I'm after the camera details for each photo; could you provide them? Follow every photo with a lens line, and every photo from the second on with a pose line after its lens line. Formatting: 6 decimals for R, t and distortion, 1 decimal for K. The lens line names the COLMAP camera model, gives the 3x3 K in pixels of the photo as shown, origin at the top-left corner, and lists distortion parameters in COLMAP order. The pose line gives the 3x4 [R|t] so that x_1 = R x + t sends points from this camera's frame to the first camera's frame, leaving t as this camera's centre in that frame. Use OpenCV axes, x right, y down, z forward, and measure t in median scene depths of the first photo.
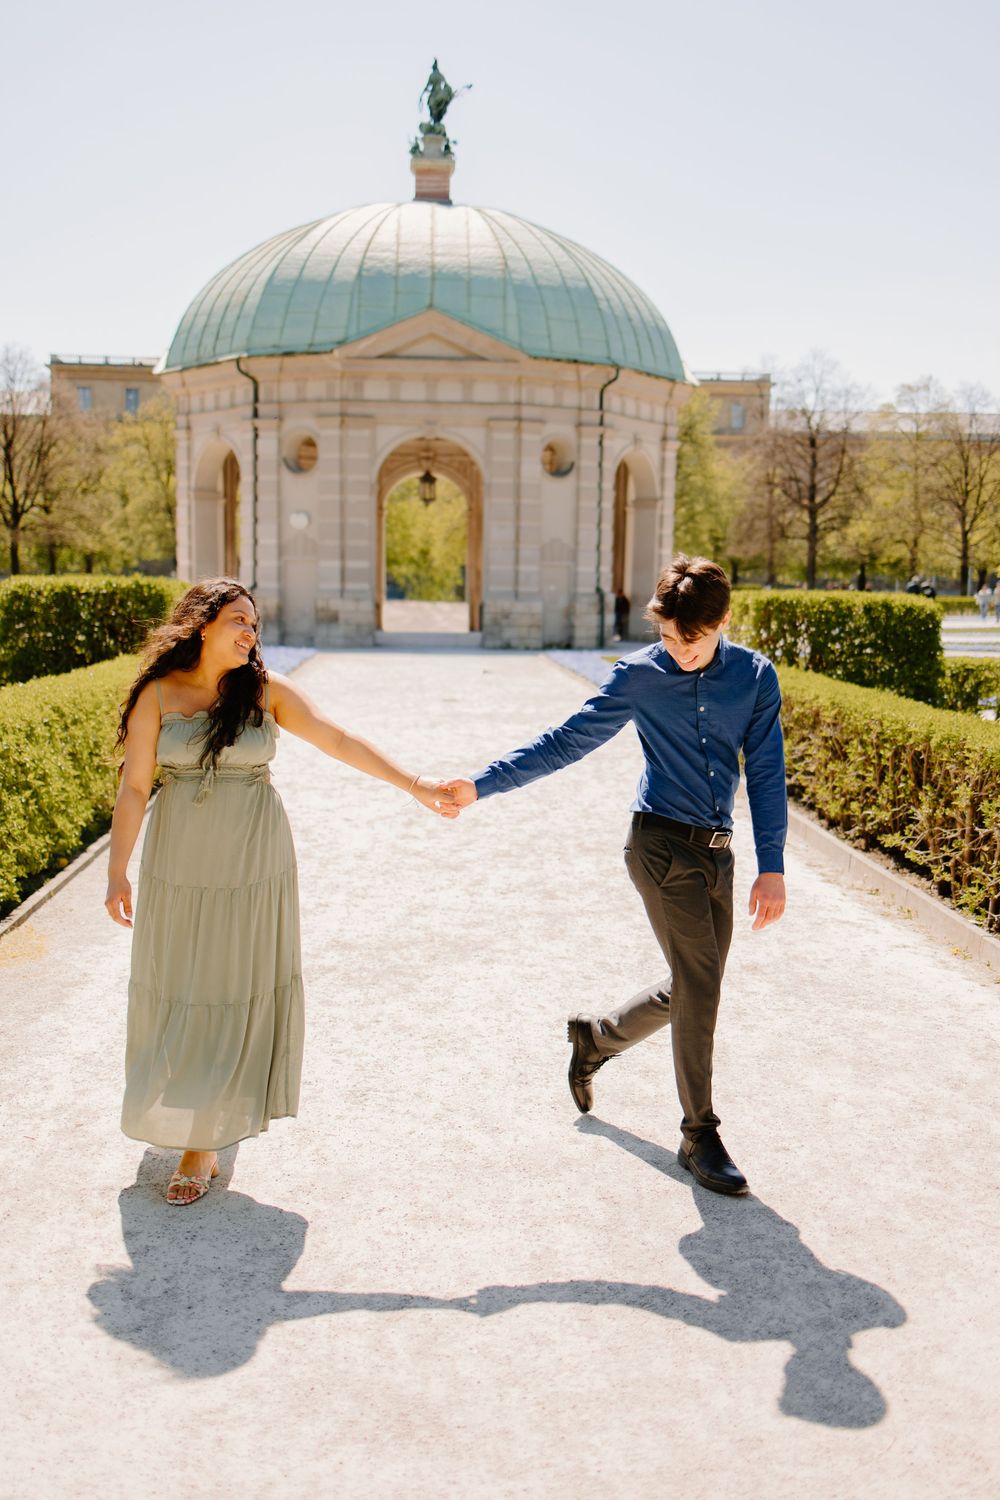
lens RADIAL K [[1479.4, 0, 491.5], [0, 1479.4, 749.3], [0, 0, 1]] dist [0.005989, 0.016938]
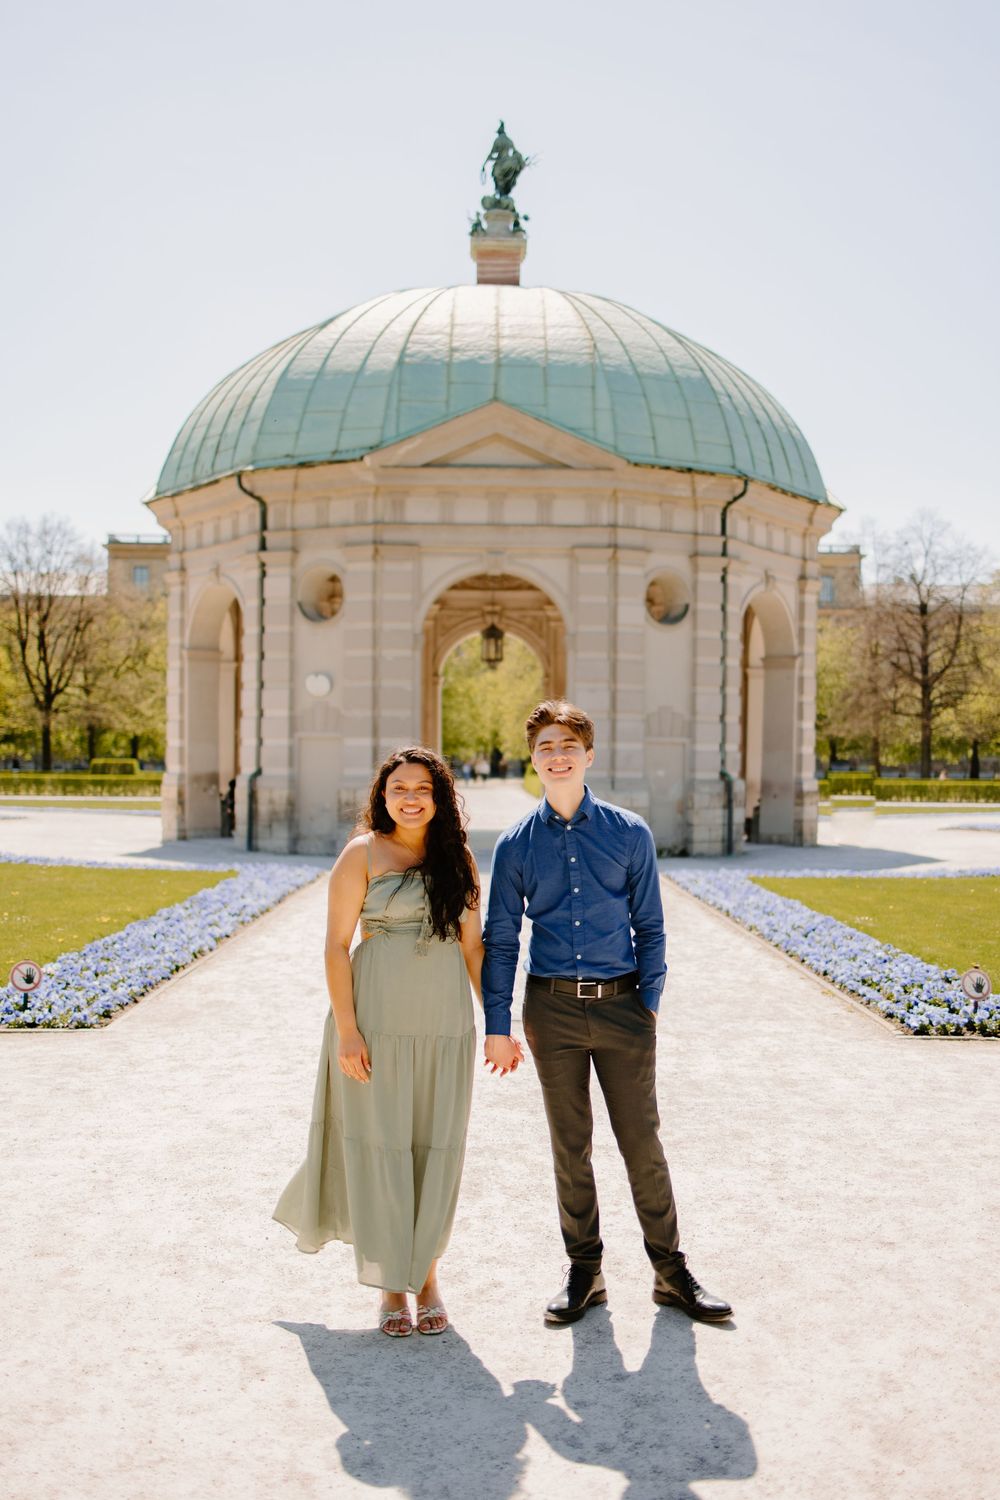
lens RADIAL K [[1479.4, 0, 491.5], [0, 1479.4, 749.3], [0, 0, 1]] dist [0.005989, 0.016938]
pose [[0.998806, -0.005989, -0.048486, -0.007237], [-0.000037, 0.992366, -0.123328, -0.030445], [0.048854, 0.123182, 0.991181, 0.268259]]
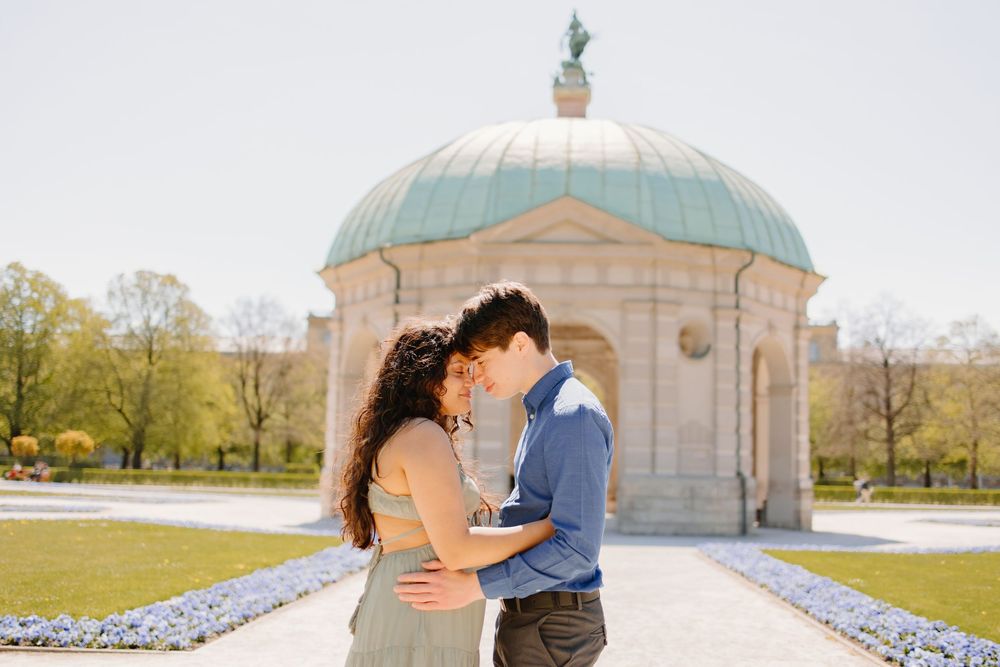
lens RADIAL K [[1034.4, 0, 499.4], [0, 1034.4, 344.1], [0, 0, 1]] dist [0.010445, -0.006733]
pose [[0.992766, -0.006203, -0.119904, -0.001655], [-0.022612, 0.971134, -0.237459, -0.026377], [0.117916, 0.238452, 0.963969, 0.313121]]
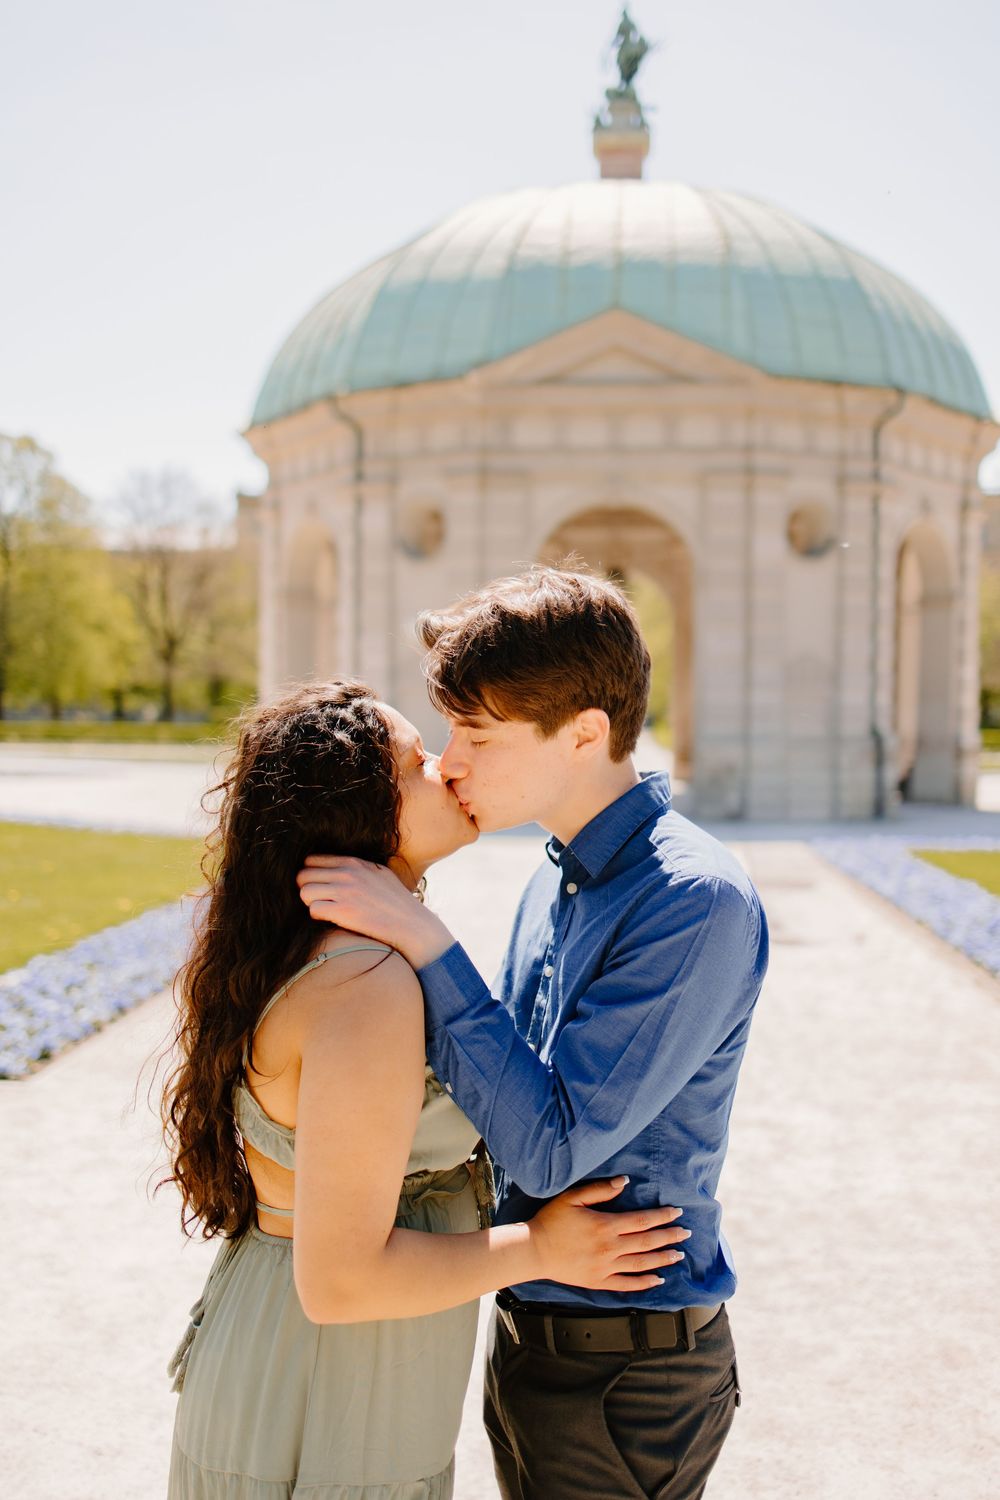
lens RADIAL K [[1486.4, 0, 500.0], [0, 1486.4, 750.0], [0, 0, 1]] dist [0.011039, -0.005092]
pose [[0.991165, -0.003452, -0.132587, -0.003992], [-0.008673, 0.995835, -0.090757, -0.038315], [0.132348, 0.091105, 0.987007, 0.336801]]
